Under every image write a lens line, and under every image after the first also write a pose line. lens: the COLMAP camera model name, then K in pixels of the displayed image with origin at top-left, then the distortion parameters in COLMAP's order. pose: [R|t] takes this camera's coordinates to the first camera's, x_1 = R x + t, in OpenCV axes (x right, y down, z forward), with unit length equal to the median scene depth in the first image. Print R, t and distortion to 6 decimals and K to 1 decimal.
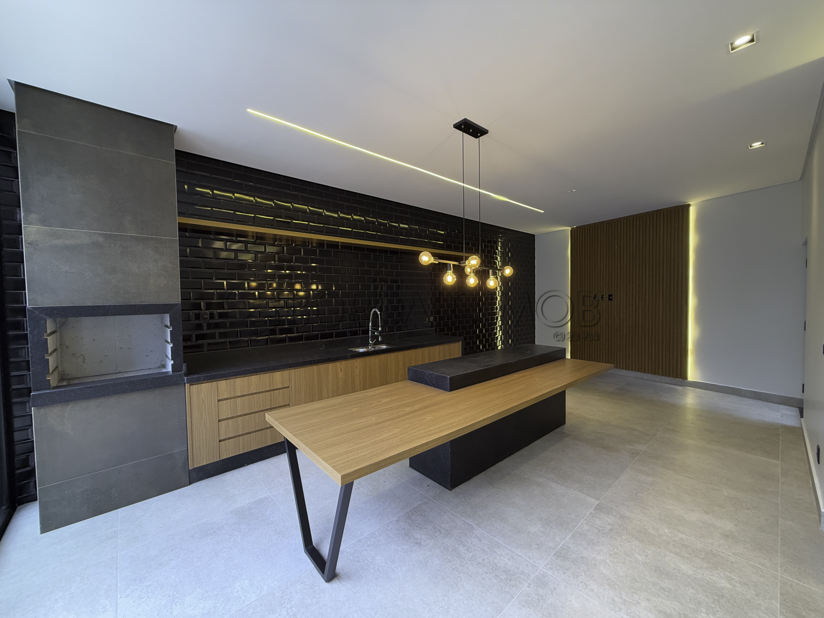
lens RADIAL K [[327.6, 0, 412.6], [0, 327.6, 306.3], [0, 0, 1]] dist [0.001640, -0.000458]
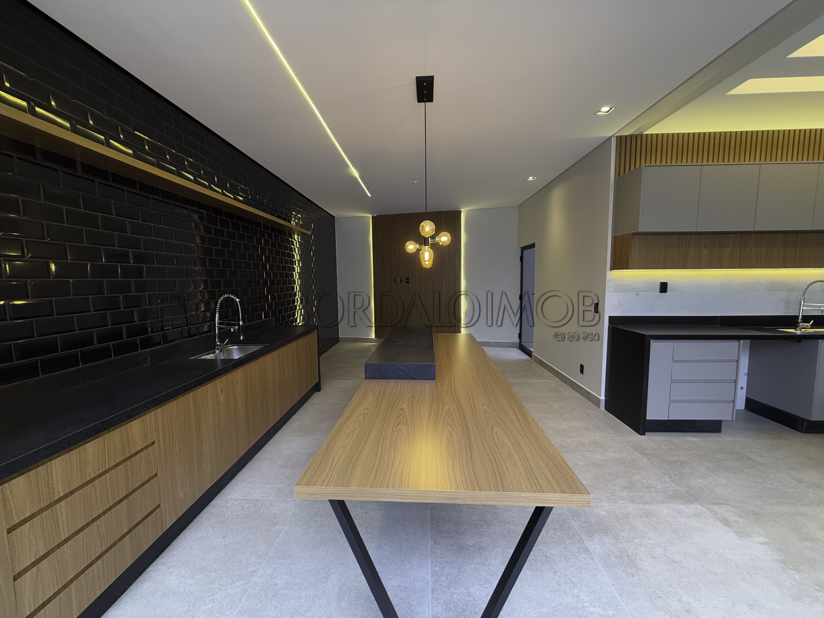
lens RADIAL K [[327.6, 0, 412.2], [0, 327.6, 307.6], [0, 0, 1]] dist [0.001640, -0.000458]
pose [[0.695434, -0.055838, 0.716417, -0.447393], [0.020212, 0.998102, 0.058173, 0.004494], [-0.718306, -0.025975, 0.695243, 0.325994]]
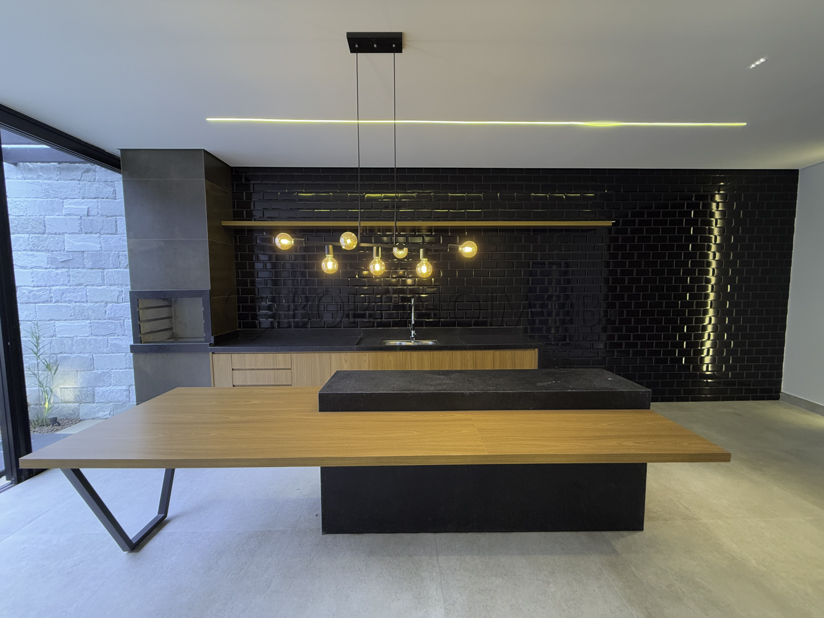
lens RADIAL K [[327.6, 0, 413.3], [0, 327.6, 307.5], [0, 0, 1]] dist [0.001640, -0.000458]
pose [[0.761100, 0.057101, -0.646116, 0.600165], [-0.023507, 0.997891, 0.060498, -0.029487], [0.648208, -0.030856, 0.760838, 0.436849]]
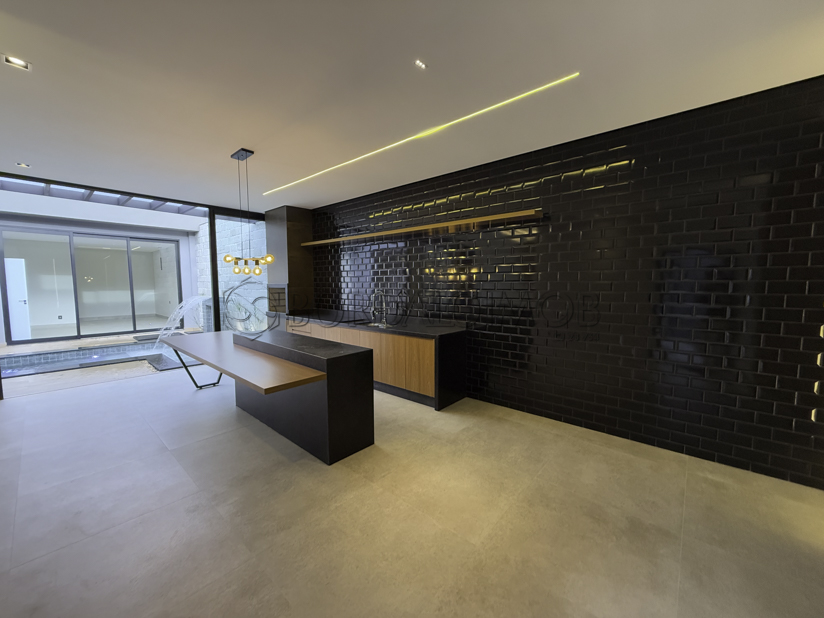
lens RADIAL K [[327.6, 0, 408.6], [0, 327.6, 308.5], [0, 0, 1]] dist [0.001640, -0.000458]
pose [[0.118768, 0.096213, -0.988250, 1.364854], [-0.024526, 0.995275, 0.093950, -0.057993], [0.992619, 0.013079, 0.120567, 1.282112]]
